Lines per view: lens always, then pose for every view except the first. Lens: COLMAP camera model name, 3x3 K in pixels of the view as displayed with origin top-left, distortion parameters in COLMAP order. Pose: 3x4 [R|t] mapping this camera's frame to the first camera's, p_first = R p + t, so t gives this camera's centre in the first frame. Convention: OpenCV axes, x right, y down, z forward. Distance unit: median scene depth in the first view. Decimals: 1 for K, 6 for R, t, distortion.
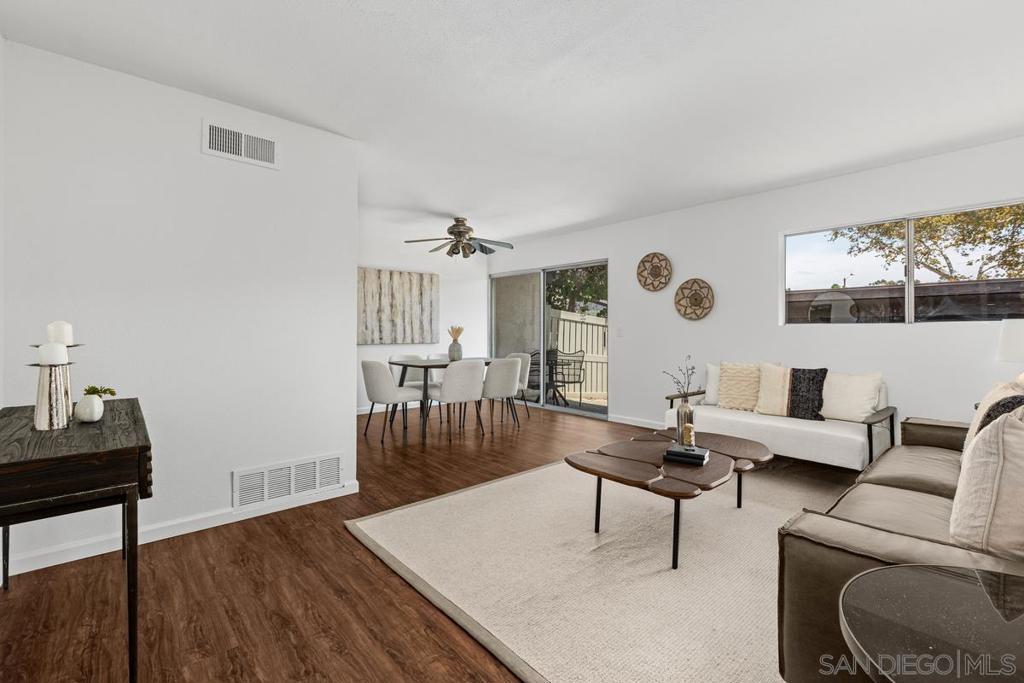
lens RADIAL K [[459.0, 0, 509.6], [0, 459.0, 336.4], [0, 0, 1]] dist [0.000614, 0.000350]
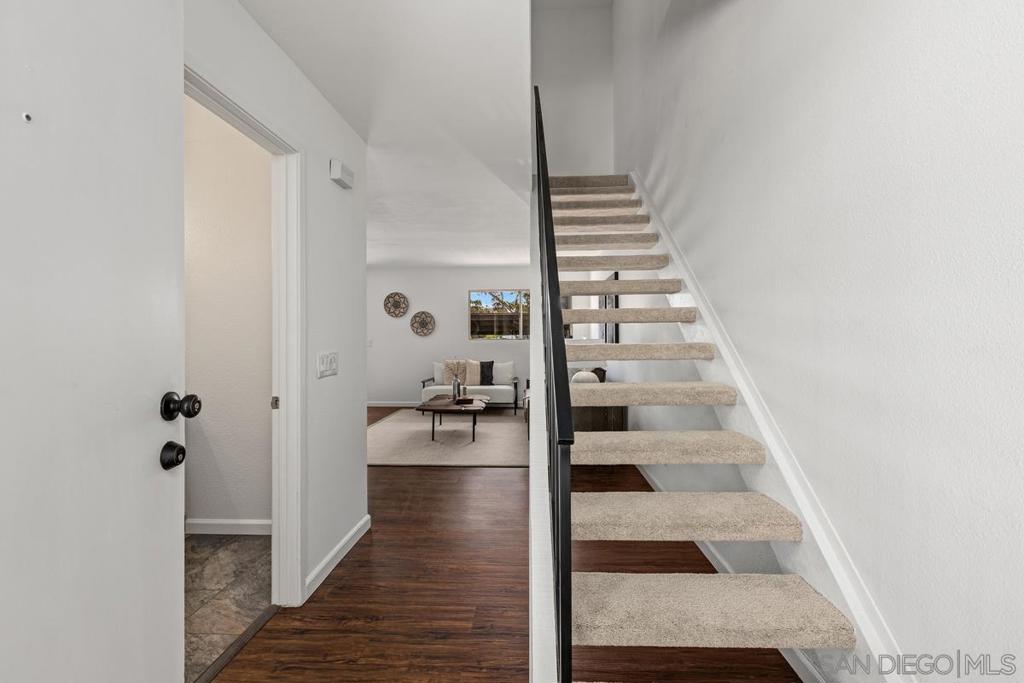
lens RADIAL K [[459.0, 0, 512.7], [0, 459.0, 340.1], [0, 0, 1]] dist [0.000614, 0.000350]
pose [[0.698082, -0.003906, 0.716007, -0.856534], [0.010457, 0.999934, -0.004740, -0.016007], [-0.715941, 0.010796, 0.698077, -0.594579]]
